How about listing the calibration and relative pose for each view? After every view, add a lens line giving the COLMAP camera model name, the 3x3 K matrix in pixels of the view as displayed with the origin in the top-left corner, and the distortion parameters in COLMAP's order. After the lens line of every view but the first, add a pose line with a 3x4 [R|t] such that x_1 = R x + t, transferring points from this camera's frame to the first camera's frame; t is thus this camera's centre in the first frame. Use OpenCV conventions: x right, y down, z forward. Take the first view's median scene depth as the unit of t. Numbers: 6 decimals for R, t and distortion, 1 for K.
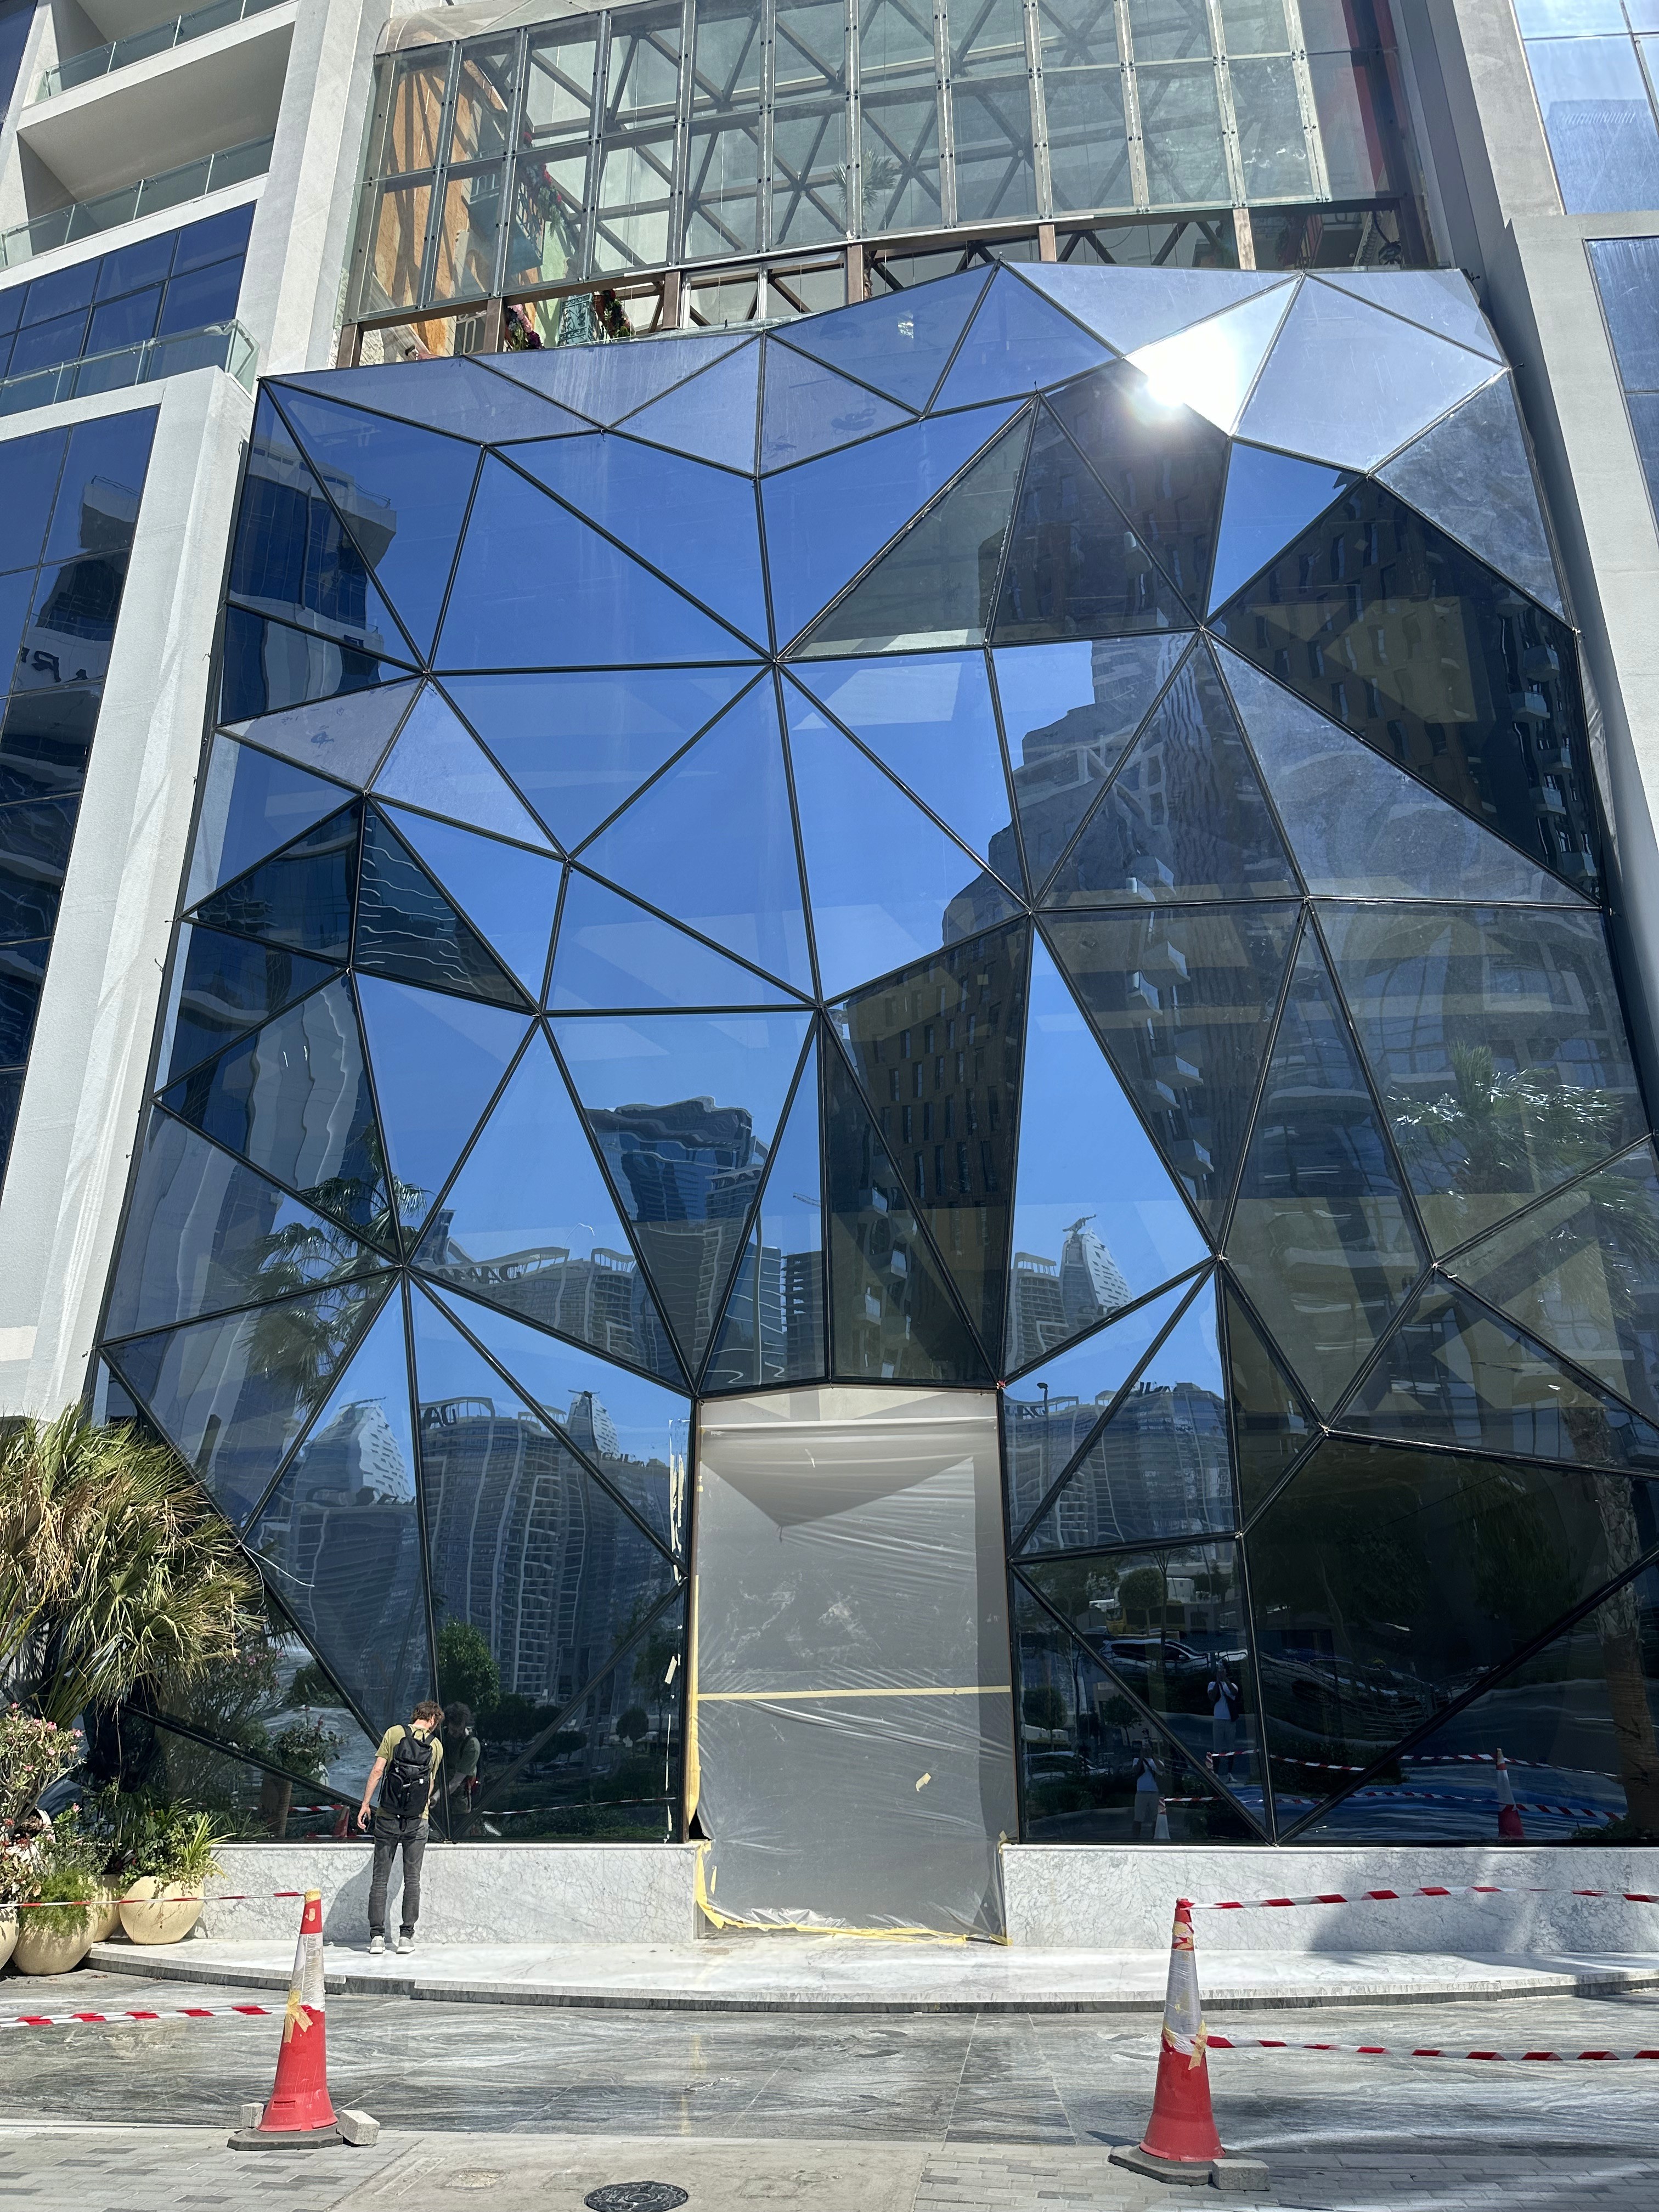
lens RADIAL K [[1590.8, 0, 829.5], [0, 1590.8, 1106.0], [0, 0, 1]] dist [-0.033956, -0.000541]
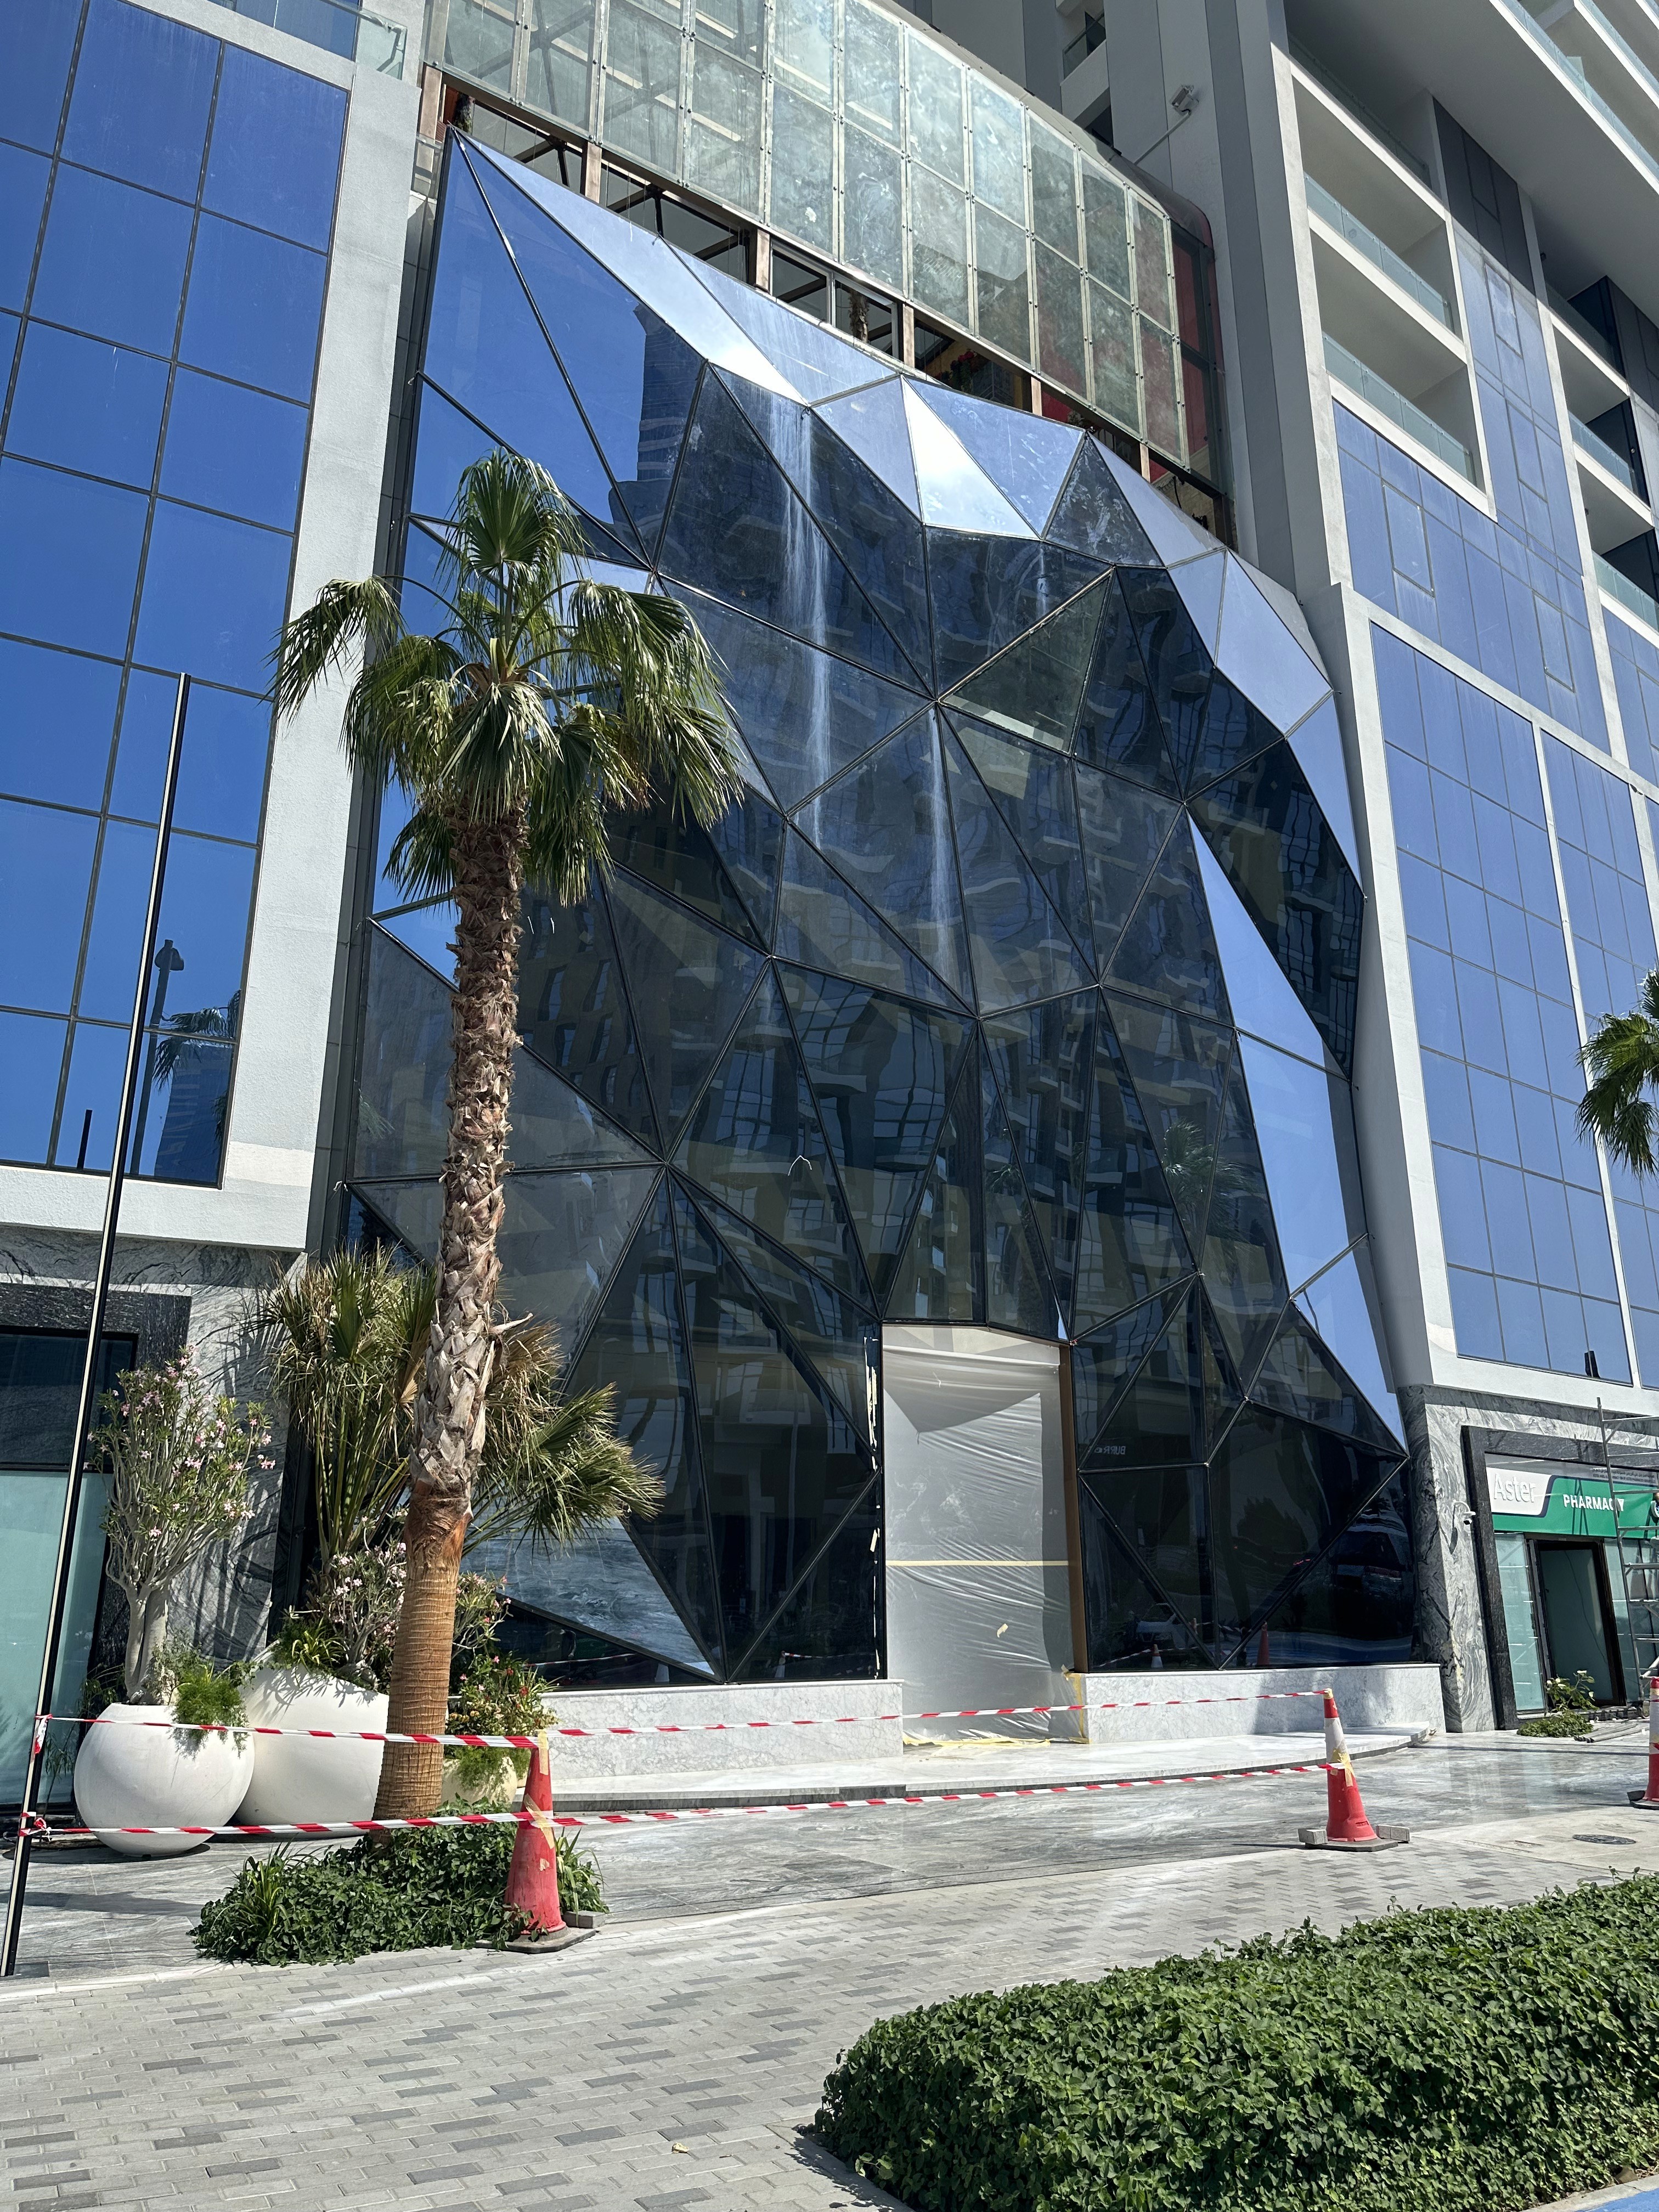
lens RADIAL K [[1590.8, 0, 829.5], [0, 1590.8, 1106.0], [0, 0, 1]] dist [-0.033956, -0.000541]
pose [[0.743951, 0.206369, 0.635569, -0.982869], [-0.253862, 0.967094, -0.016862, 0.059684], [-0.618135, -0.148802, 0.771860, 0.124359]]
